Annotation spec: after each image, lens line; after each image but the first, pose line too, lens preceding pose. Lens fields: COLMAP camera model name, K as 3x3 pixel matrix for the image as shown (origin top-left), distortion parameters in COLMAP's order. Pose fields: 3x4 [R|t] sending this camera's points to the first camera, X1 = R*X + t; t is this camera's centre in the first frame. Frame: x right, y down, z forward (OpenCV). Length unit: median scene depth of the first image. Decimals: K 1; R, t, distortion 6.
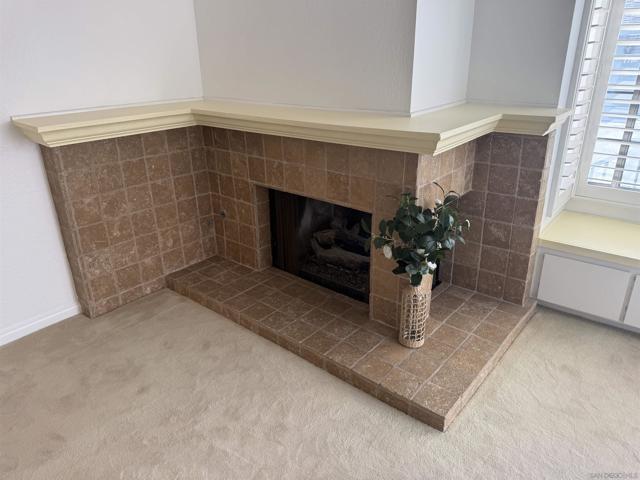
lens RADIAL K [[457.7, 0, 322.1], [0, 457.7, 228.7], [0, 0, 1]] dist [0.065597, -0.072940]
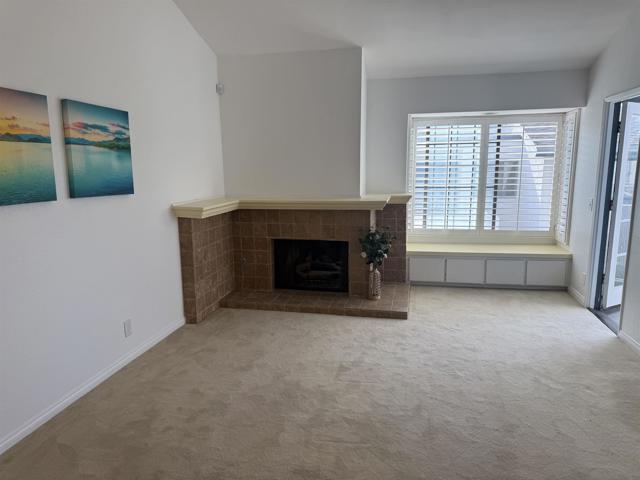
lens RADIAL K [[457.7, 0, 318.0], [0, 457.7, 240.1], [0, 0, 1]] dist [0.065597, -0.072940]
pose [[0.884753, -0.073927, 0.460159, -0.867290], [0.167349, 0.971886, -0.165625, 0.253323], [-0.434978, 0.223545, 0.872251, -0.694334]]
